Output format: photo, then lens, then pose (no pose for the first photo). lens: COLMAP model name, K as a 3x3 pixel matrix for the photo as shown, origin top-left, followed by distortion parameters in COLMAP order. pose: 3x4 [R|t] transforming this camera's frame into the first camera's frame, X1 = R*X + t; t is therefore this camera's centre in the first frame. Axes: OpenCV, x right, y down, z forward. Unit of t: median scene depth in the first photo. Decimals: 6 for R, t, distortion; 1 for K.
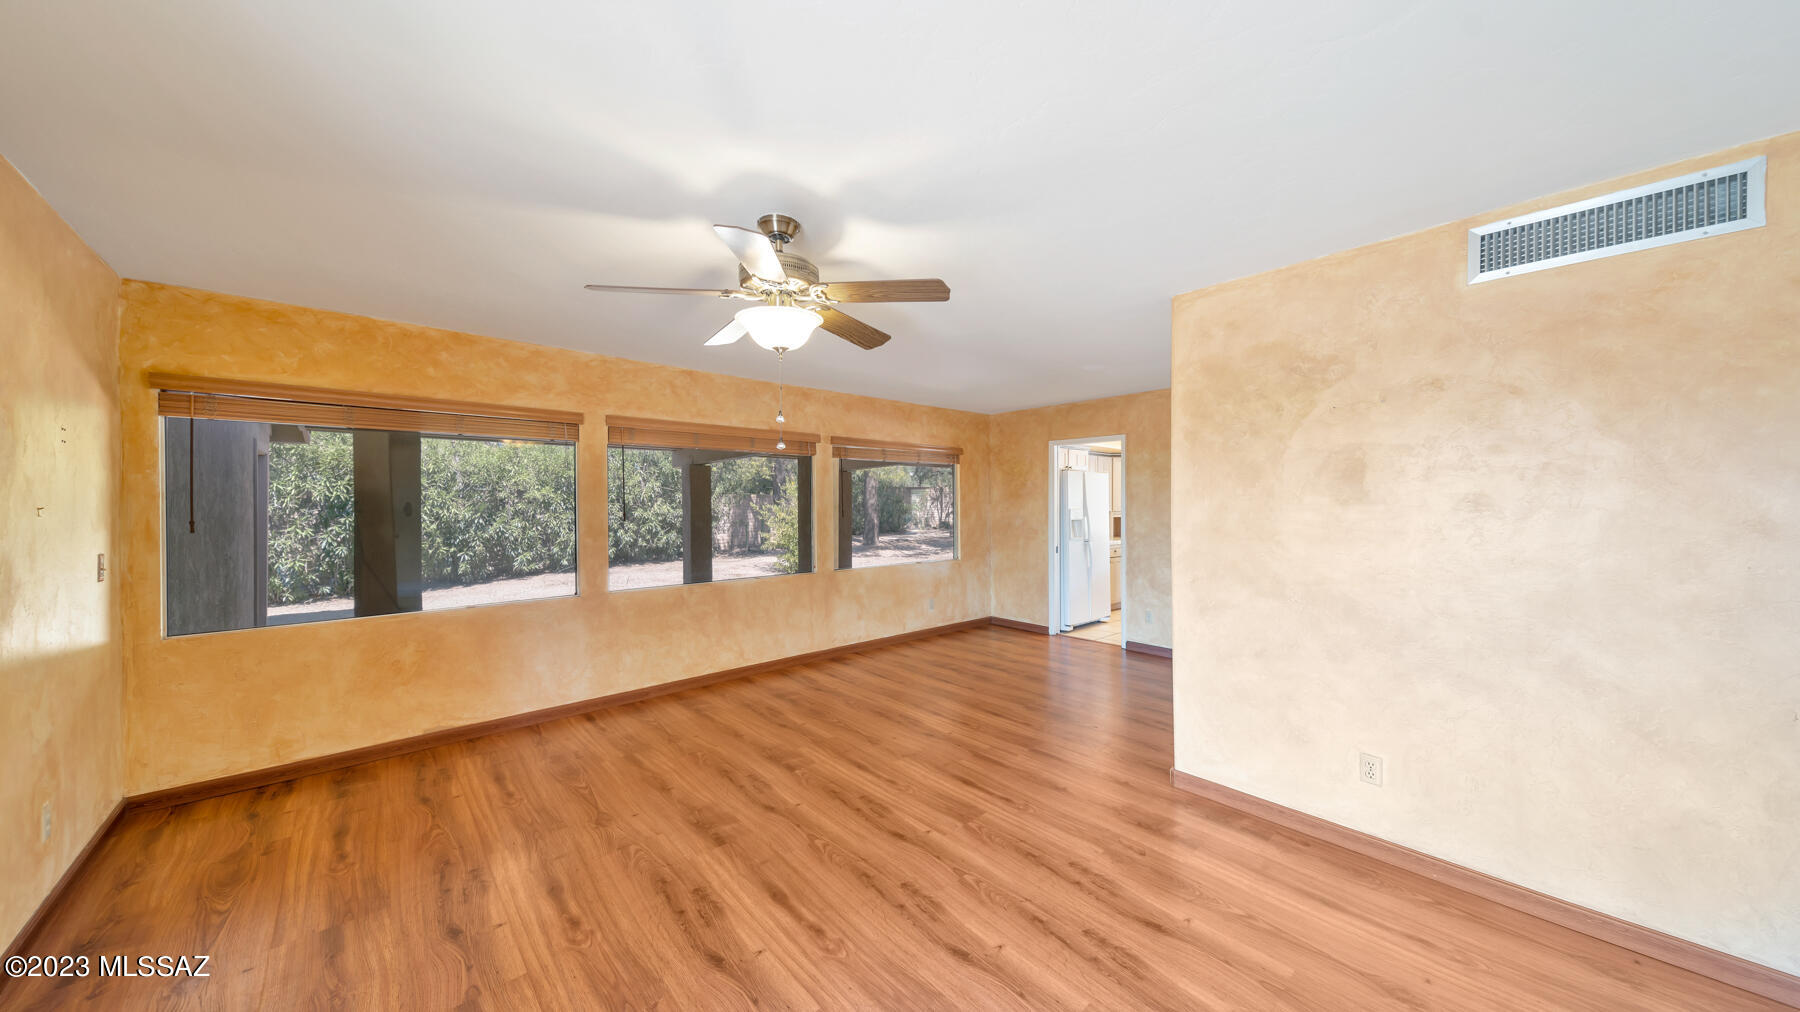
lens RADIAL K [[593.3, 0, 900.3], [0, 593.3, 502.9], [0, 0, 1]] dist [0.010370, -0.000066]
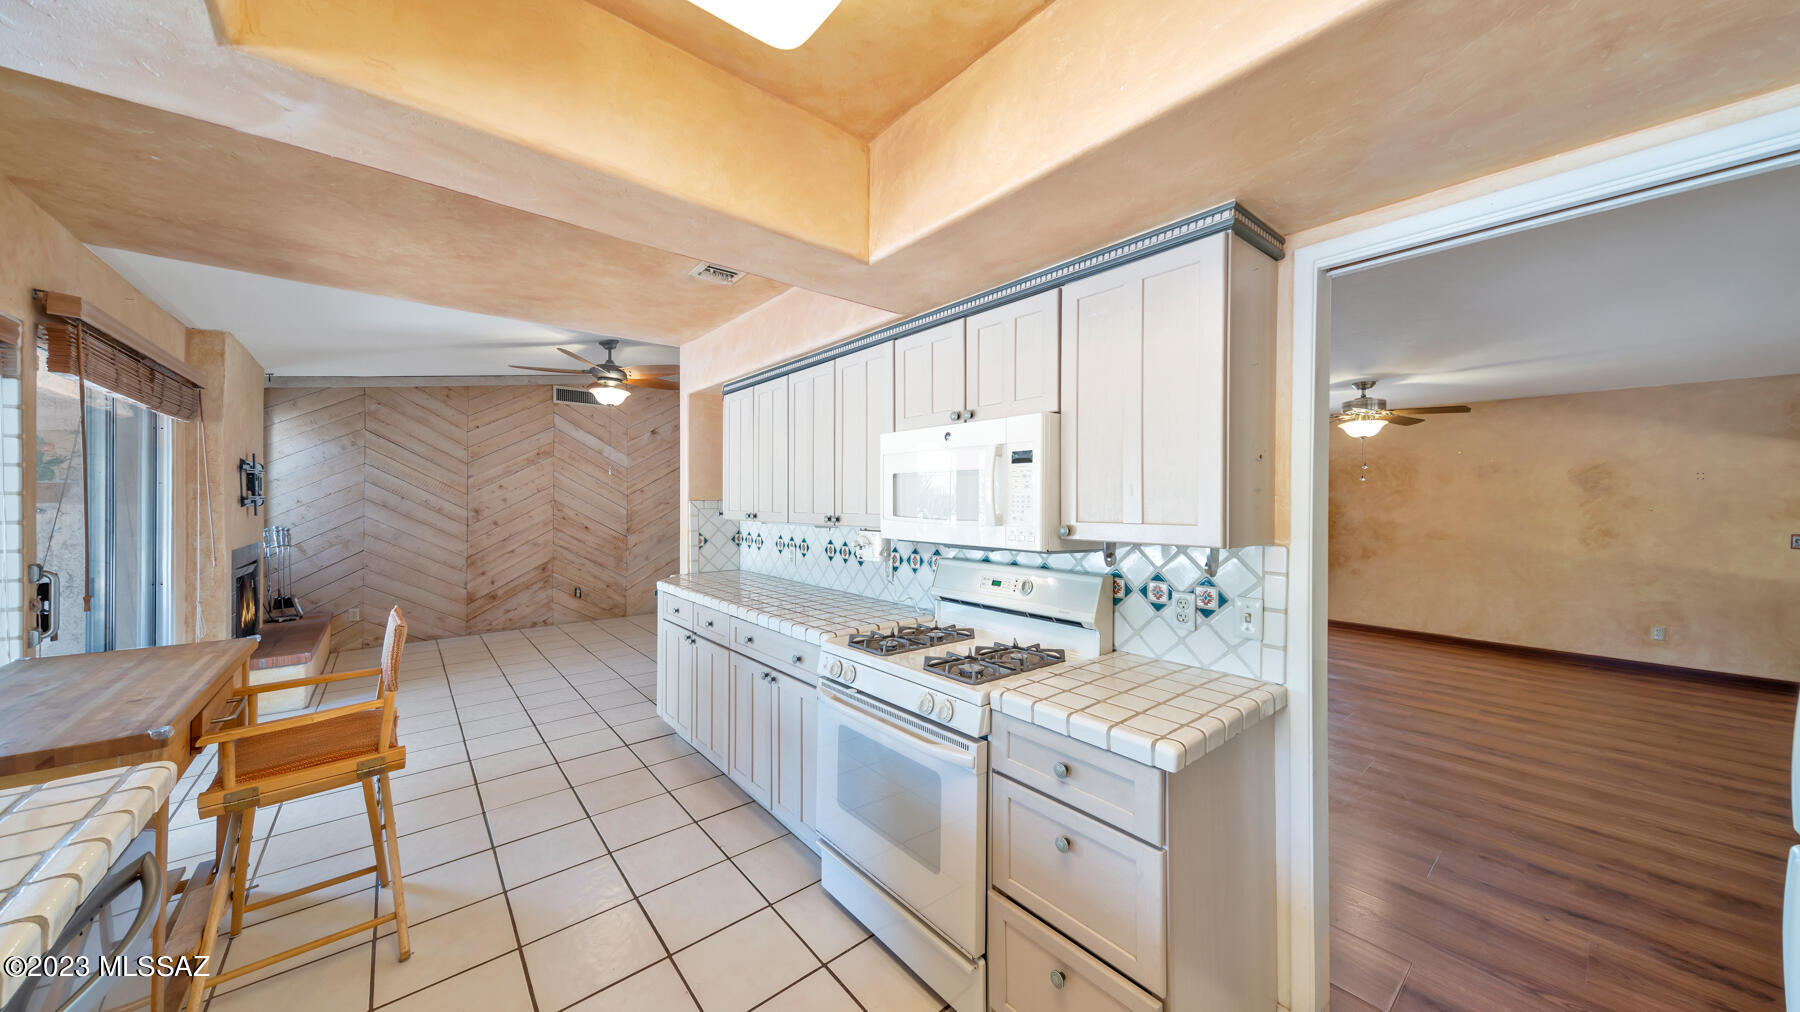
lens RADIAL K [[580.1, 0, 899.8], [0, 580.1, 504.0], [0, 0, 1]] dist [0.013134, -0.003437]
pose [[-0.999120, 0.001389, 0.041910, 0.975946], [0.001712, 0.999969, 0.007681, -0.011645], [-0.041898, 0.007746, -0.999092, 2.189809]]
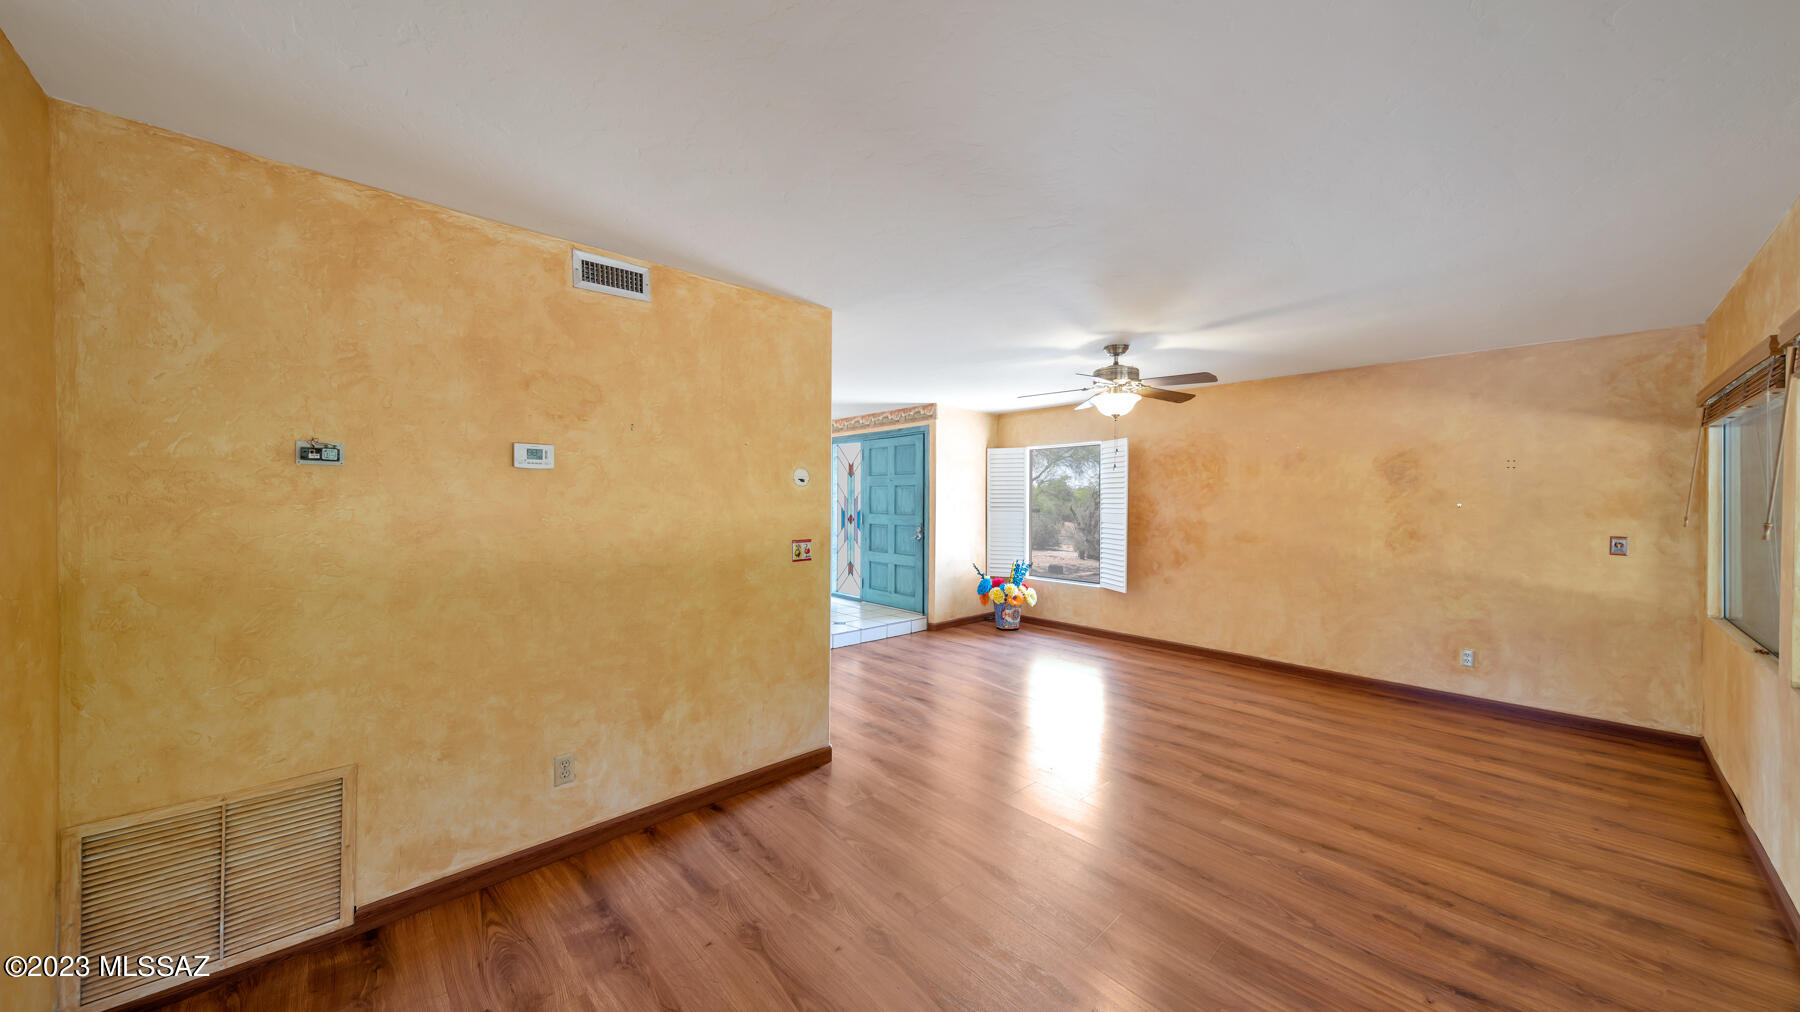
lens RADIAL K [[593.3, 0, 900.3], [0, 593.3, 502.9], [0, 0, 1]] dist [0.010370, -0.000066]
pose [[-0.999942, 0.004175, -0.009928, 0.302716], [0.004104, 0.999966, 0.007147, -0.002421], [0.009957, 0.007106, -0.999925, 1.848163]]
